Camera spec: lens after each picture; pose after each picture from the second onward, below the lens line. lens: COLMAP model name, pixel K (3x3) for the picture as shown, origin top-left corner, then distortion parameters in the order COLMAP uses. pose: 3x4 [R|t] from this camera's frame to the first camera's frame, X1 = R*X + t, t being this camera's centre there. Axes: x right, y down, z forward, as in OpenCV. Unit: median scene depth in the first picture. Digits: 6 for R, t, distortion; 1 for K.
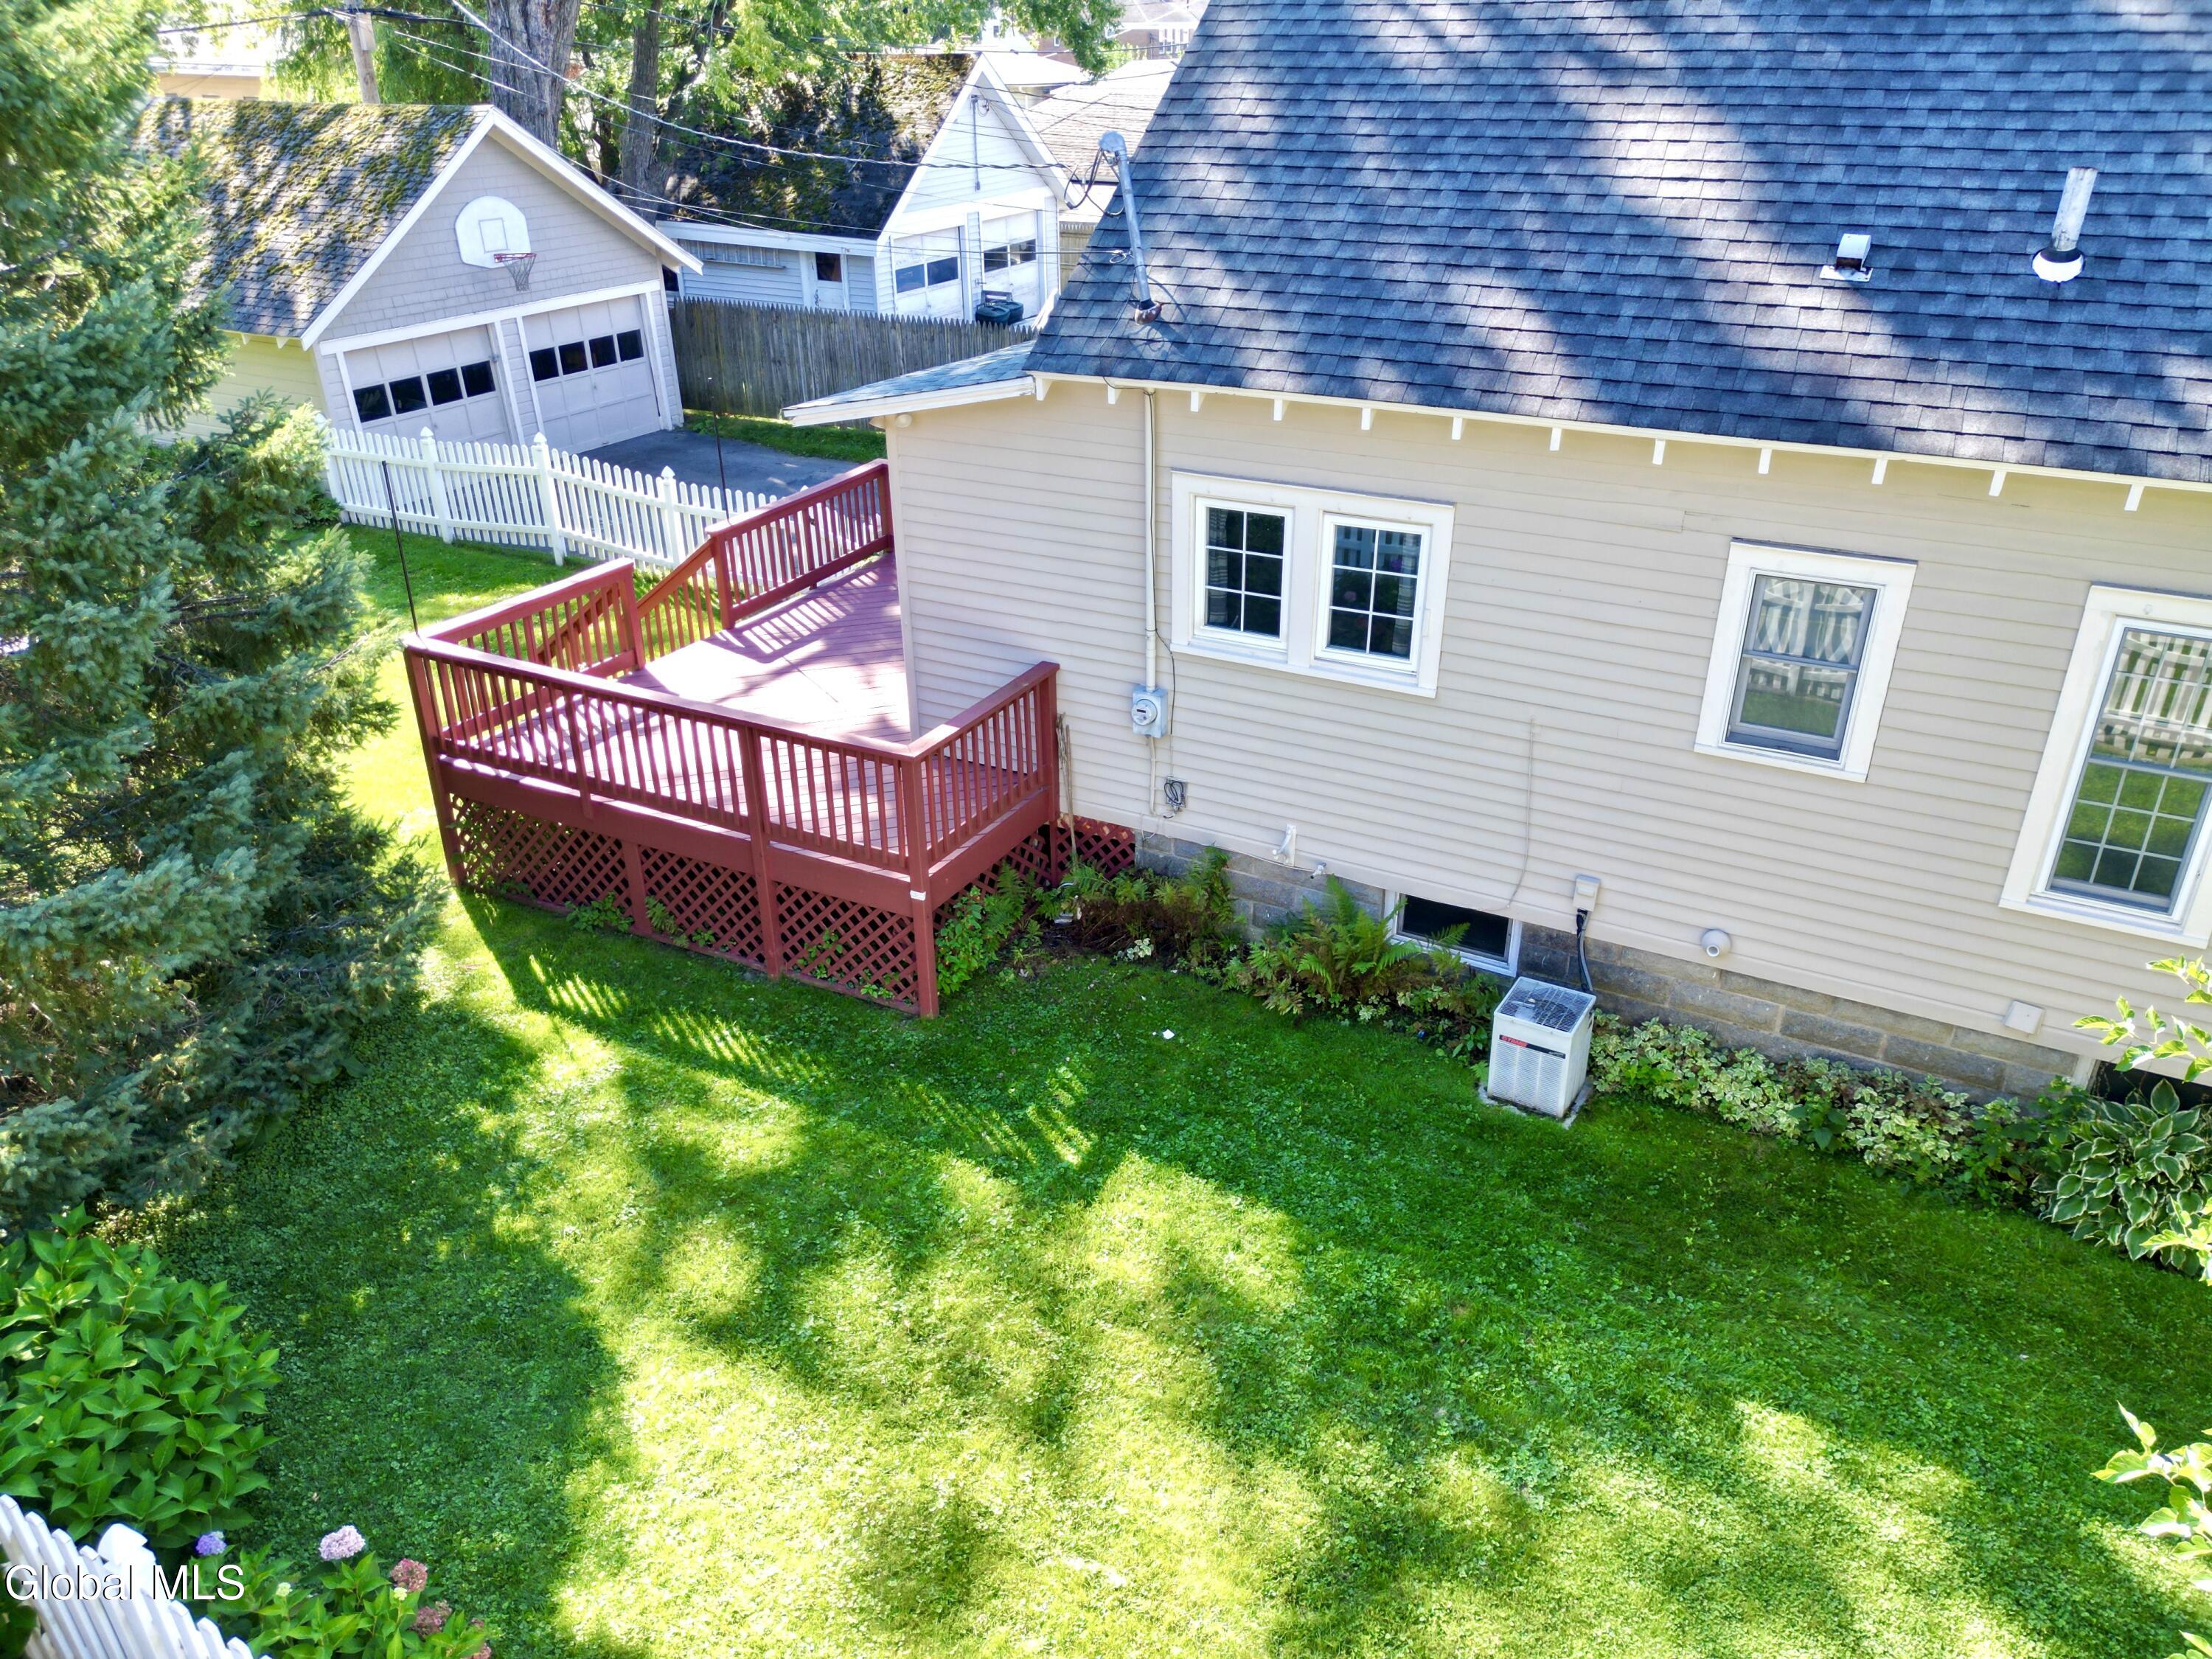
lens RADIAL K [[1548.8, 0, 1112.5], [0, 1548.8, 824.8], [0, 0, 1]] dist [0.065122, -0.078602]
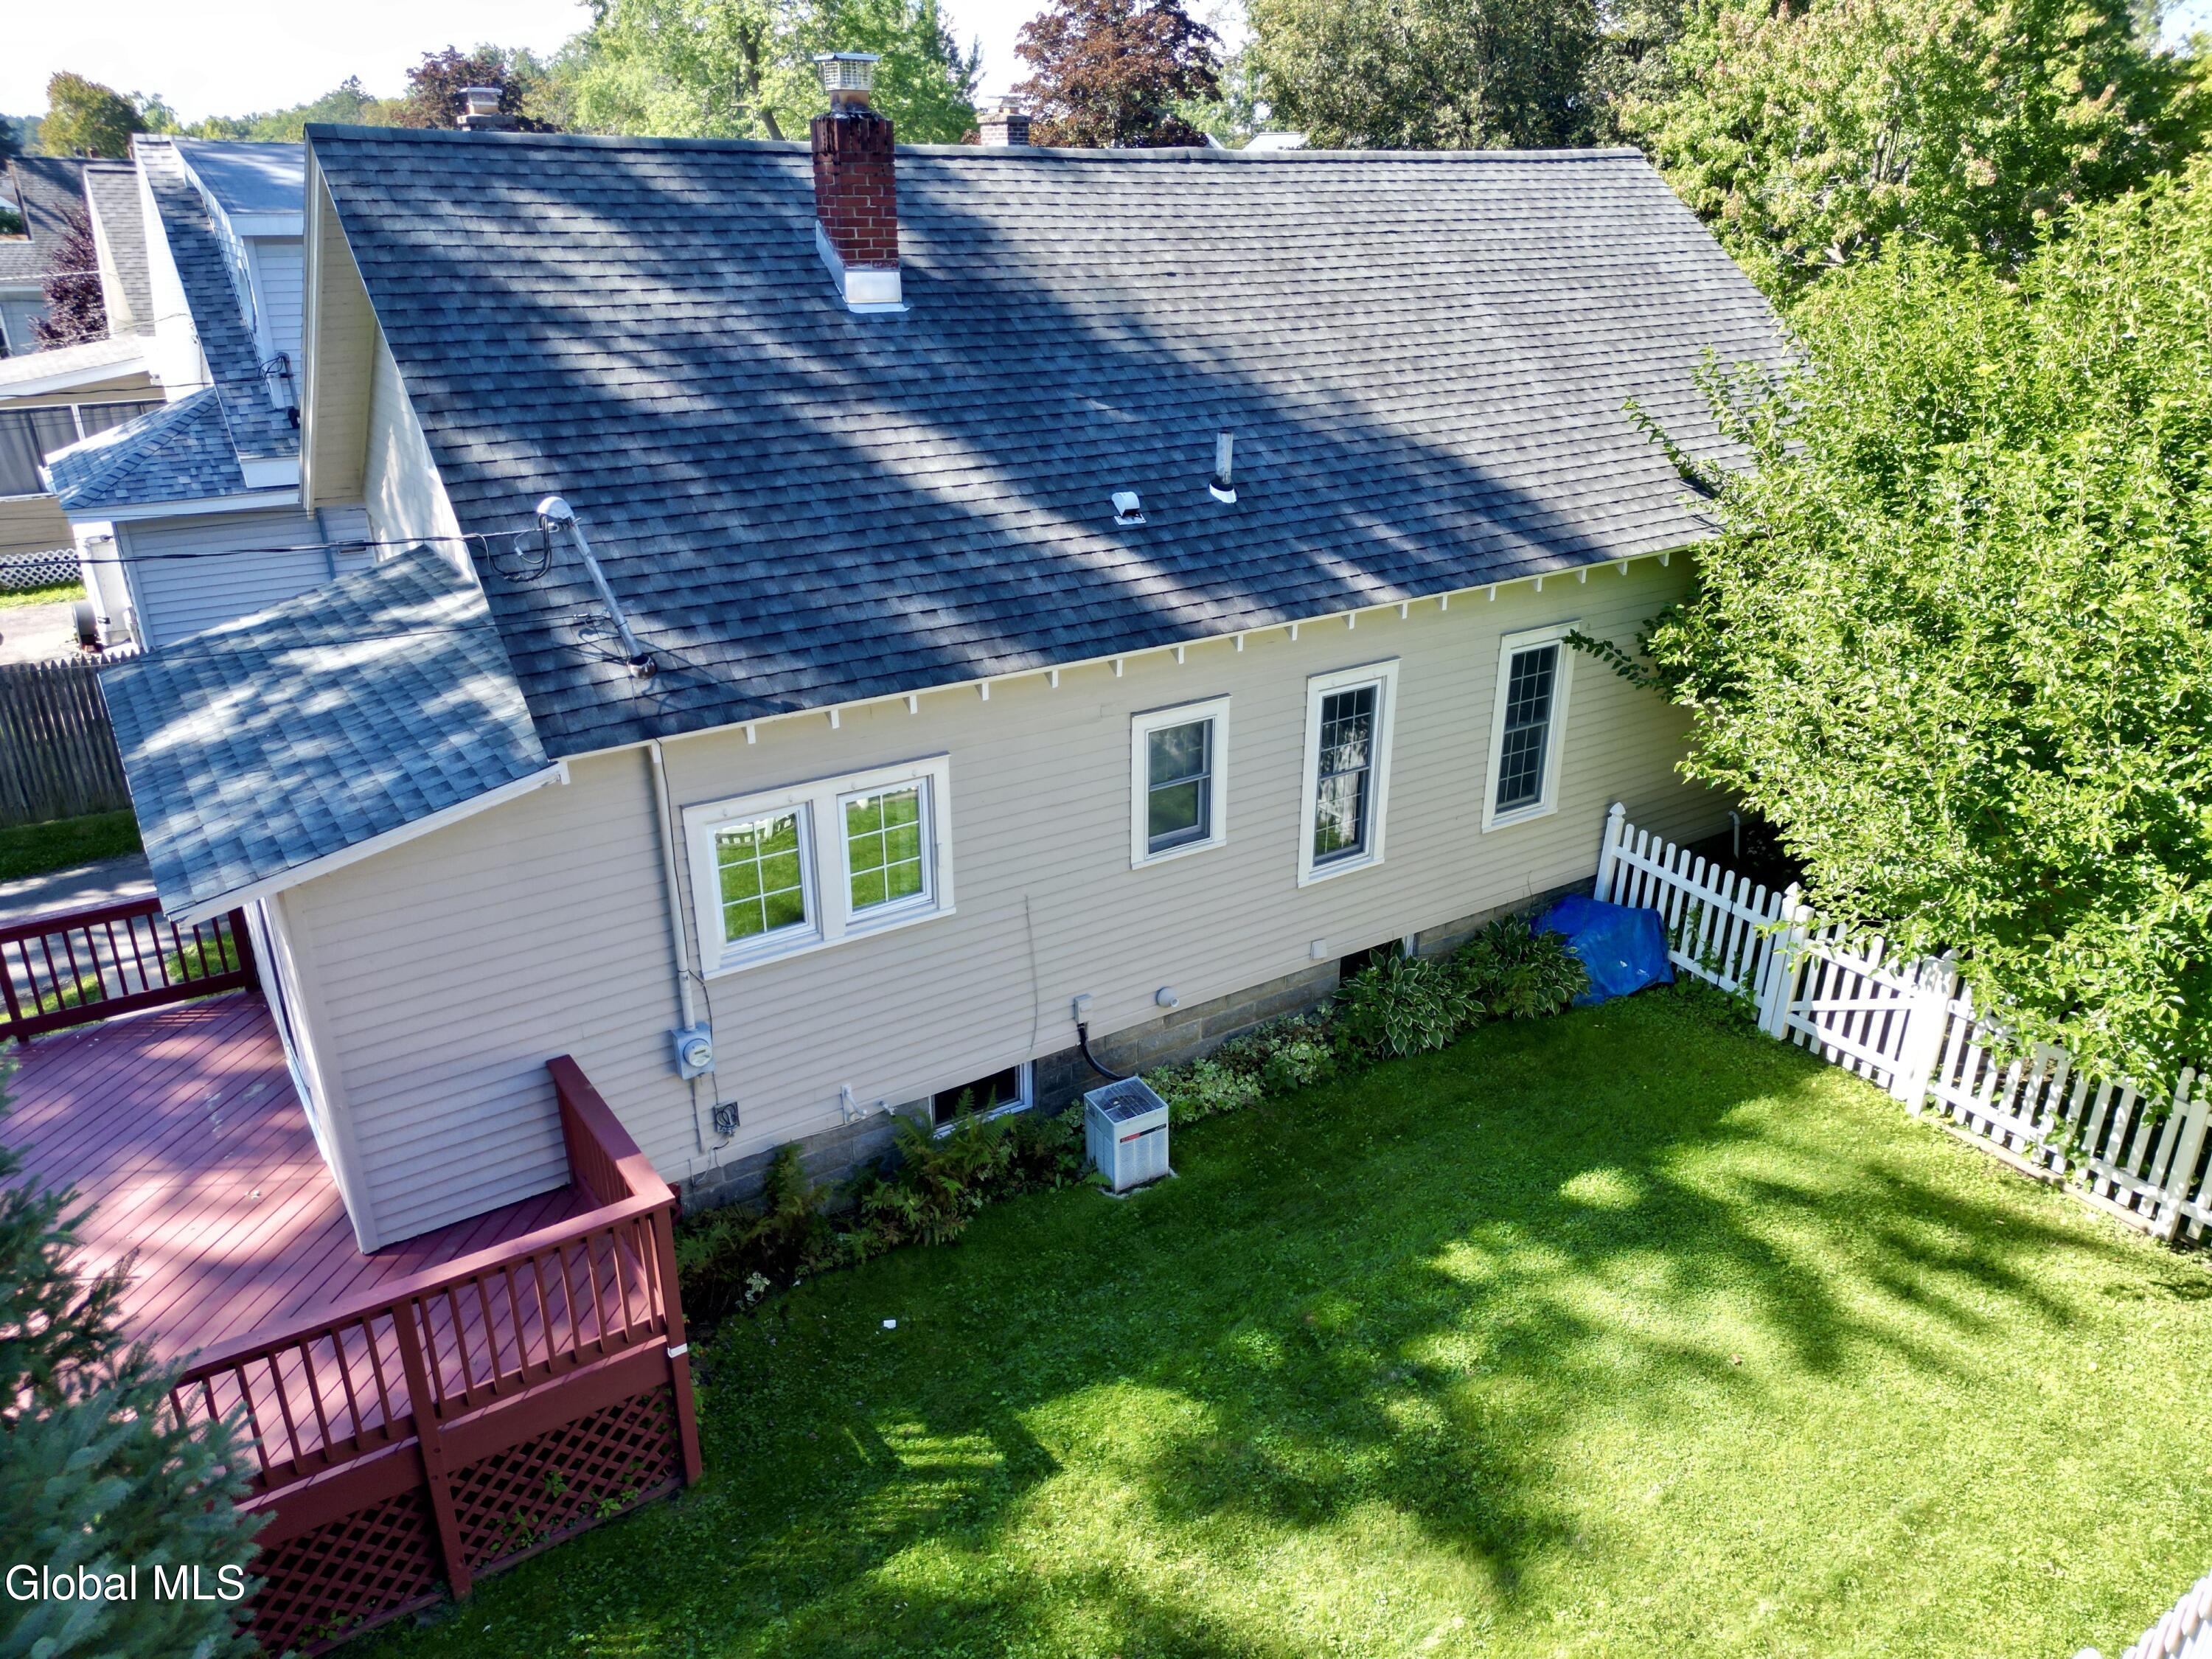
lens RADIAL K [[1548.8, 0, 1112.5], [0, 1548.8, 824.8], [0, 0, 1]] dist [0.065122, -0.078602]
pose [[0.462320, -0.327444, 0.824039, -0.664579], [0.397020, 0.907403, 0.137825, -0.254554], [-0.792866, 0.263440, 0.549512, 0.265544]]
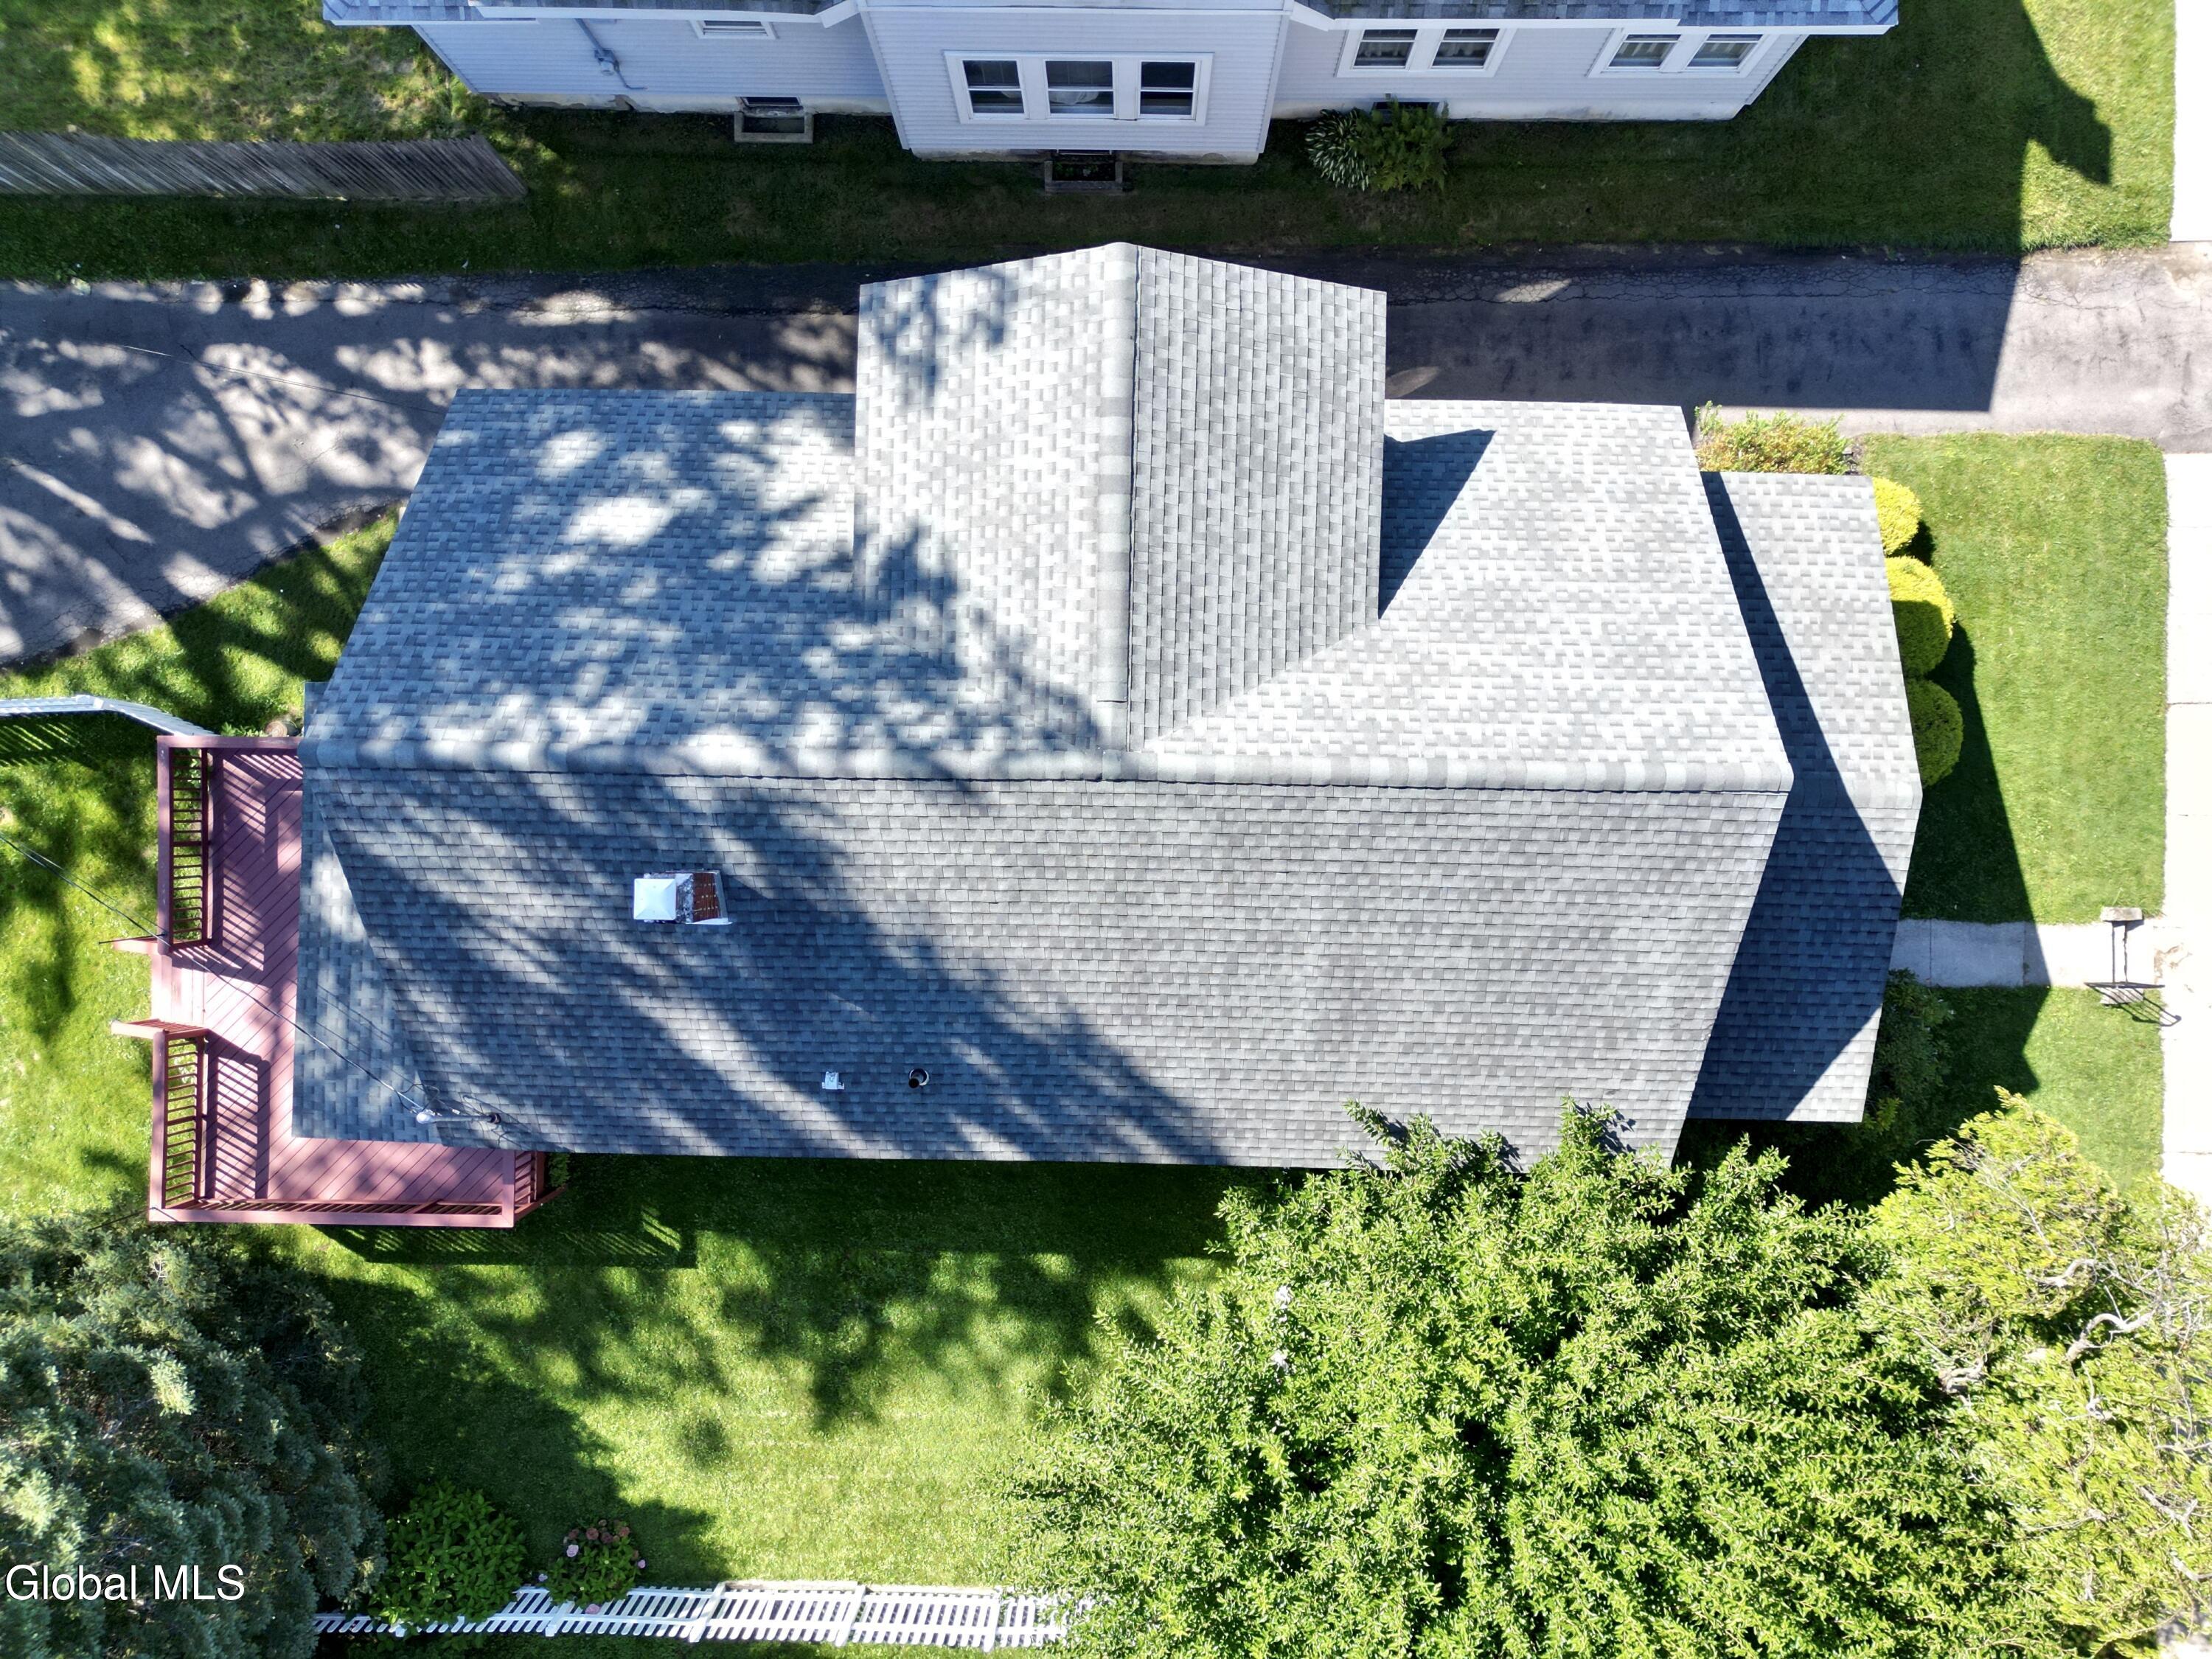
lens RADIAL K [[1548.8, 0, 1112.5], [0, 1548.8, 824.8], [0, 0, 1]] dist [0.065122, -0.078602]
pose [[0.887450, -0.460904, 0.000076, 0.879164], [0.218447, 0.420756, 0.880480, -1.976369], [-0.405849, -0.781365, 0.474083, 0.106730]]
